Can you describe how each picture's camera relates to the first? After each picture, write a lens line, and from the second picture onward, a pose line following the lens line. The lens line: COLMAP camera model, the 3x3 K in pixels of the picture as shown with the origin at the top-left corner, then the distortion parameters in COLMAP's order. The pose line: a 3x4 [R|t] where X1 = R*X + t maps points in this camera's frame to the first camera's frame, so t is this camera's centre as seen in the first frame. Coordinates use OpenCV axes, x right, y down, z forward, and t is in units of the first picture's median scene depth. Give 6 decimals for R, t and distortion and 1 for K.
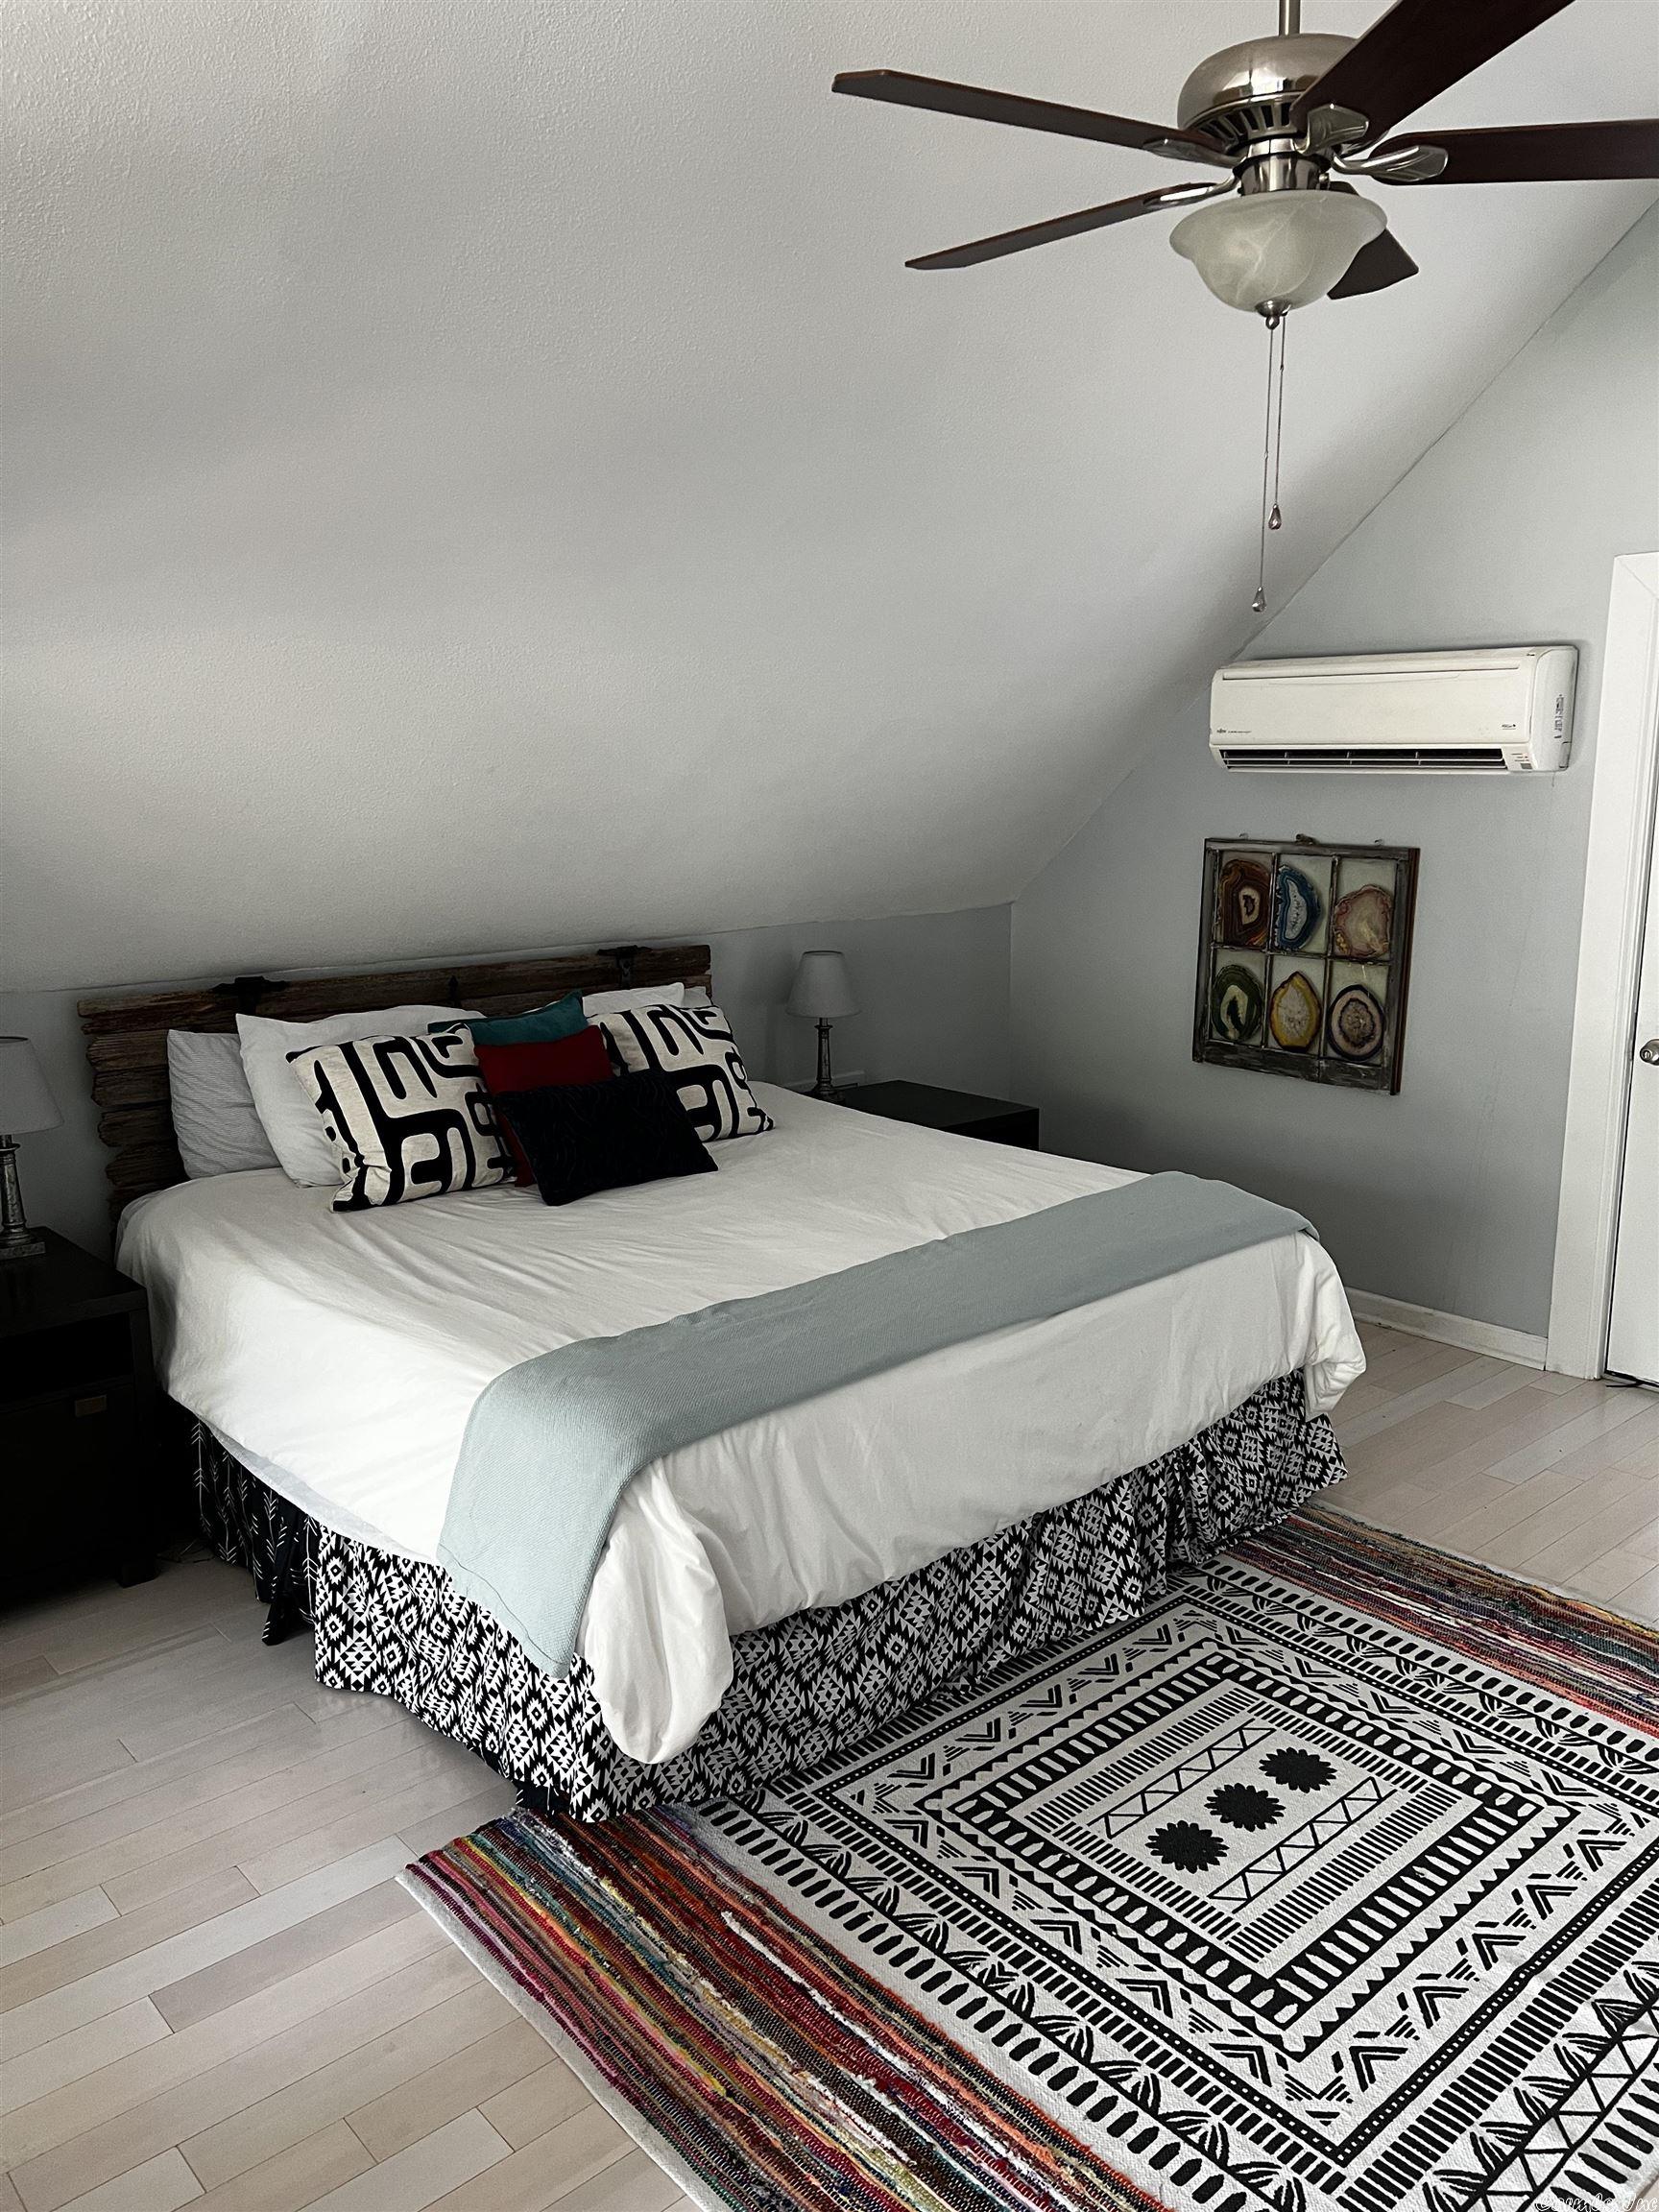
lens RADIAL K [[1657.8, 0, 841.9], [0, 1657.8, 1118.9], [0, 0, 1]] dist [0.061128, -0.066704]
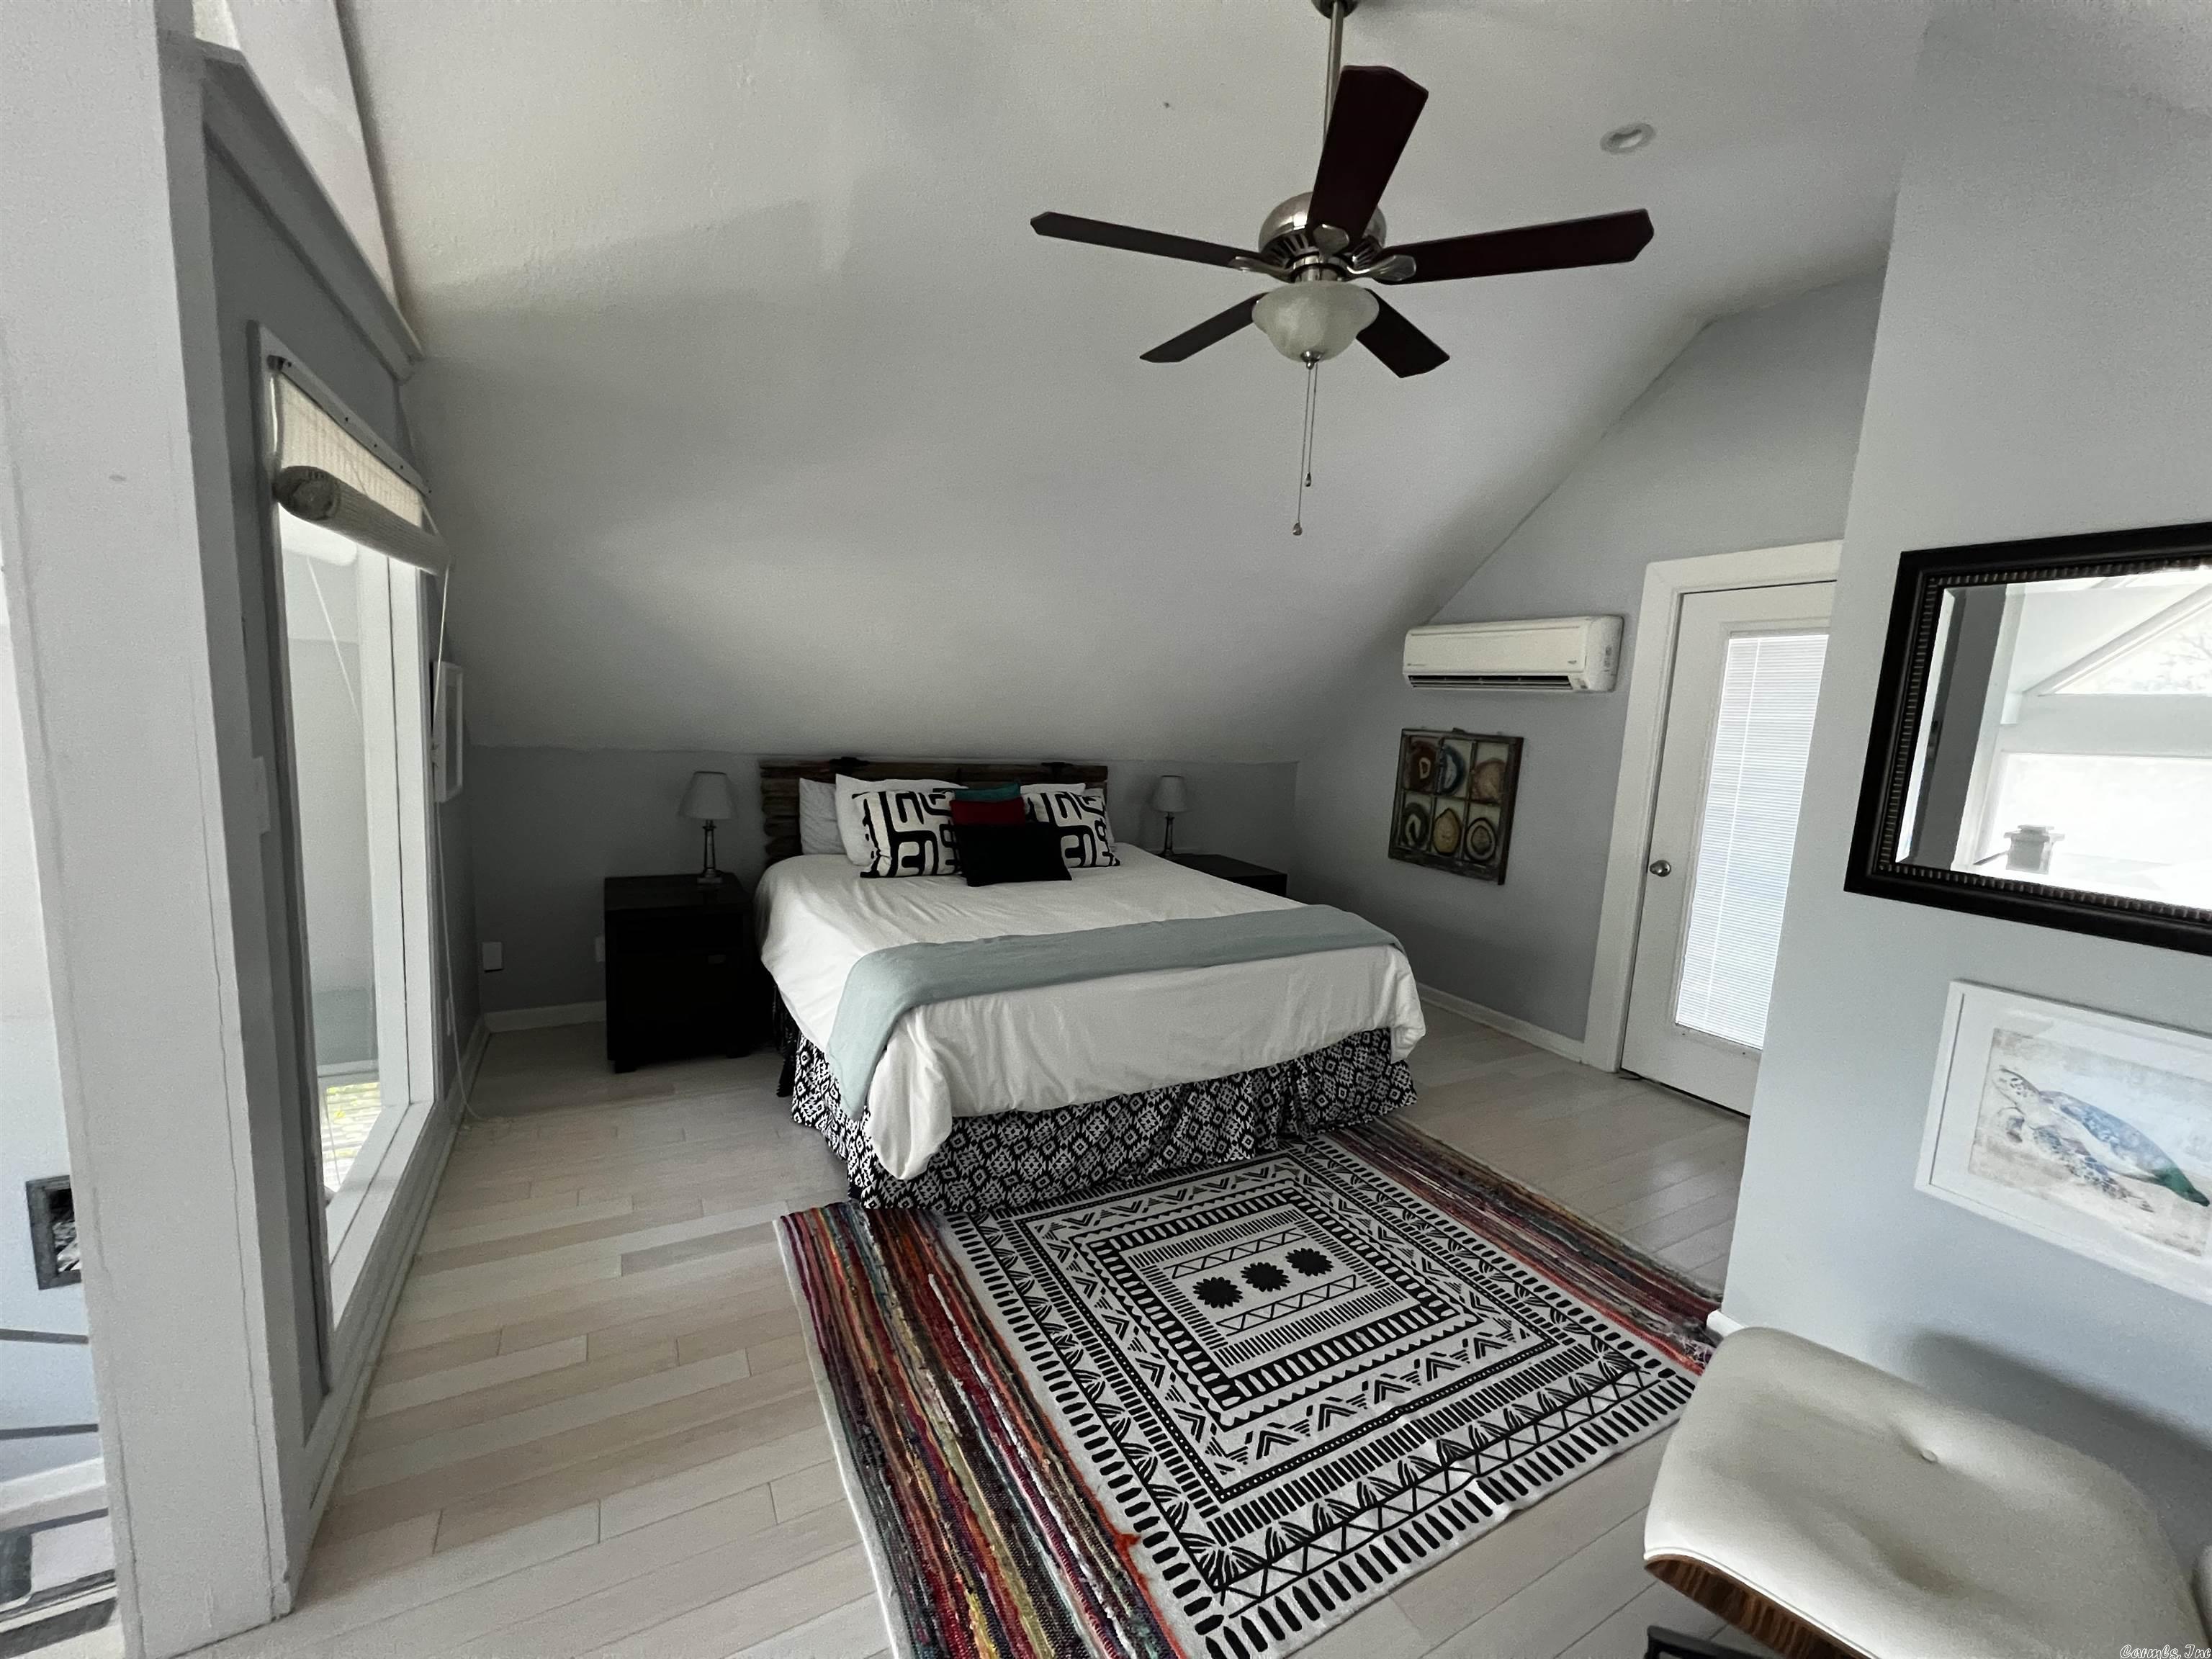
lens RADIAL K [[884.5, 0, 1103.2], [0, 884.5, 839.7], [0, 0, 1]] dist [0.007538, -0.000073]
pose [[0.972319, 0.087571, -0.216625, 0.211991], [-0.102906, 0.992848, -0.060532, 0.054804], [0.209774, 0.081149, 0.974377, 0.092109]]
